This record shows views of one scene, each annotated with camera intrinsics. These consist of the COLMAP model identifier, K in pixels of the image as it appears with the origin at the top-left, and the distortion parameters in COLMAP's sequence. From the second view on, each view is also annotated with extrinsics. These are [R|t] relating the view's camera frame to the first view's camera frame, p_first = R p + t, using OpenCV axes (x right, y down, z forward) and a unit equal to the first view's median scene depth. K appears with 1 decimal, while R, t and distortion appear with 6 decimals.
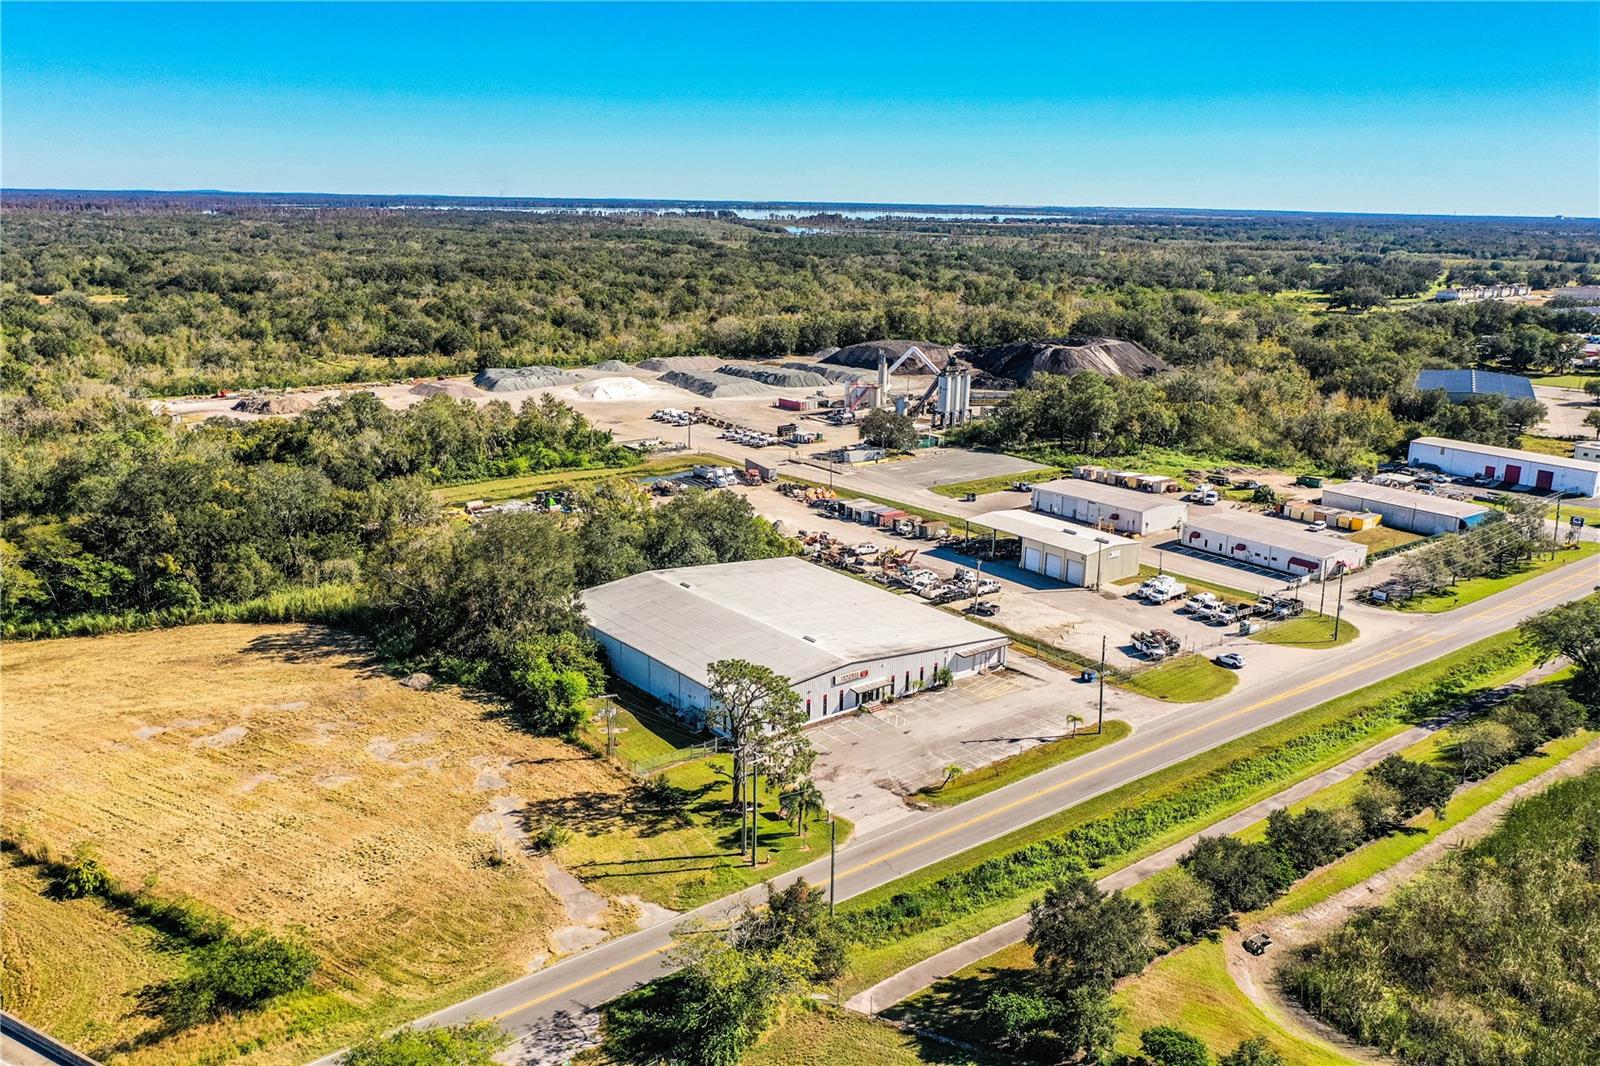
lens RADIAL K [[1258.8, 0, 797.8], [0, 1258.8, 531.9], [0, 0, 1]] dist [0.001072, 0.002840]
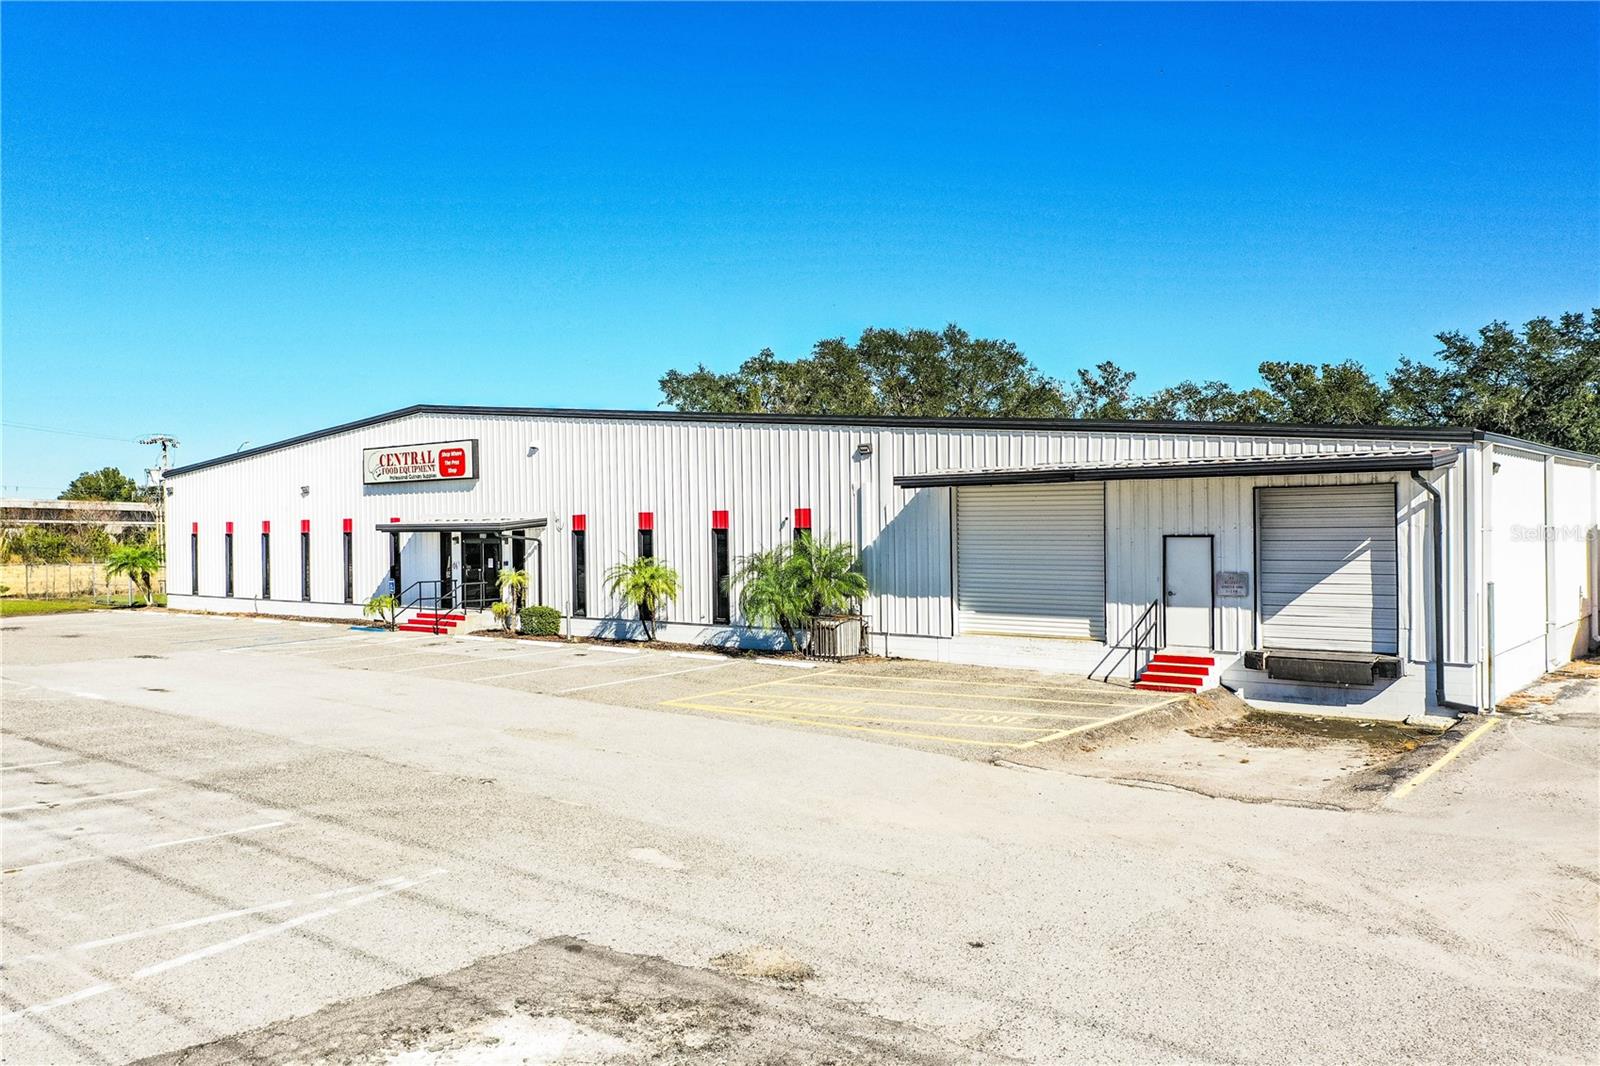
lens RADIAL K [[1258.8, 0, 805.9], [0, 1258.8, 526.2], [0, 0, 1]] dist [0.001072, 0.002840]
pose [[0.222256, -0.017611, -0.974829, 0.242860], [-0.232922, 0.969927, -0.070627, 0.103898], [0.946757, 0.242757, 0.211470, 0.846248]]
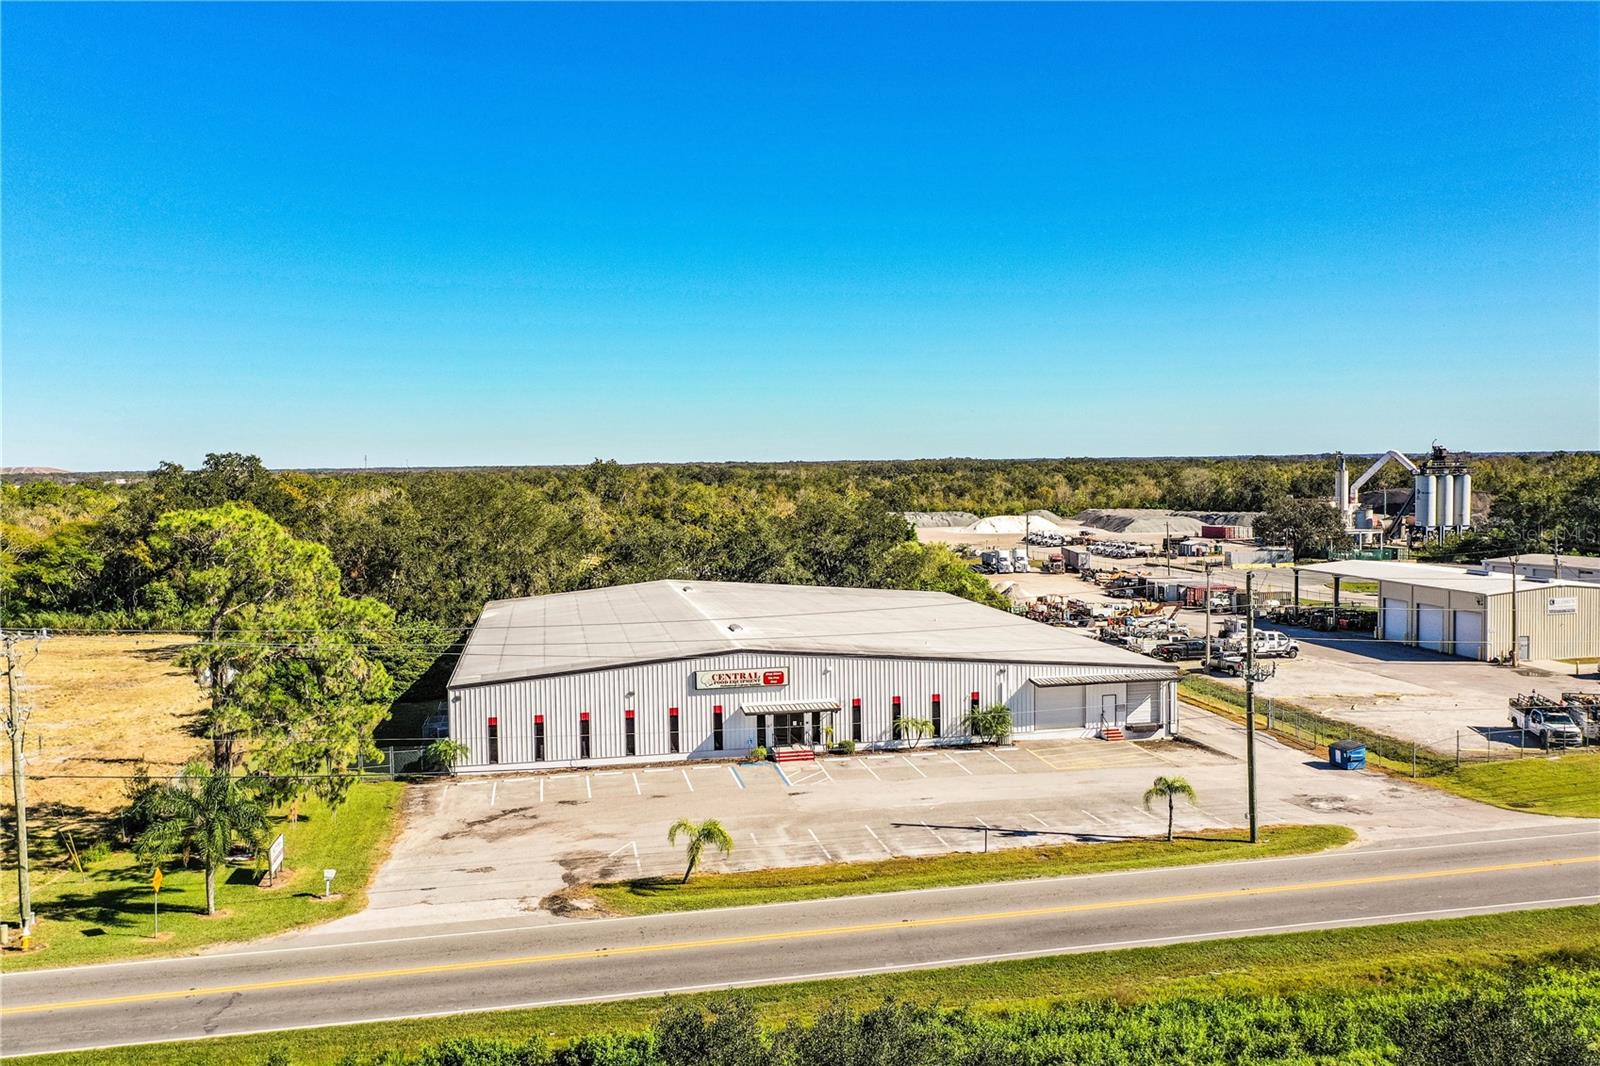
lens RADIAL K [[1258.8, 0, 800.6], [0, 1258.8, 534.1], [0, 0, 1]] dist [0.001072, 0.002840]
pose [[0.893337, -0.004525, -0.449365, 0.231835], [-0.085980, 0.979756, -0.180794, 0.120320], [0.441086, 0.200146, 0.874863, 0.477575]]
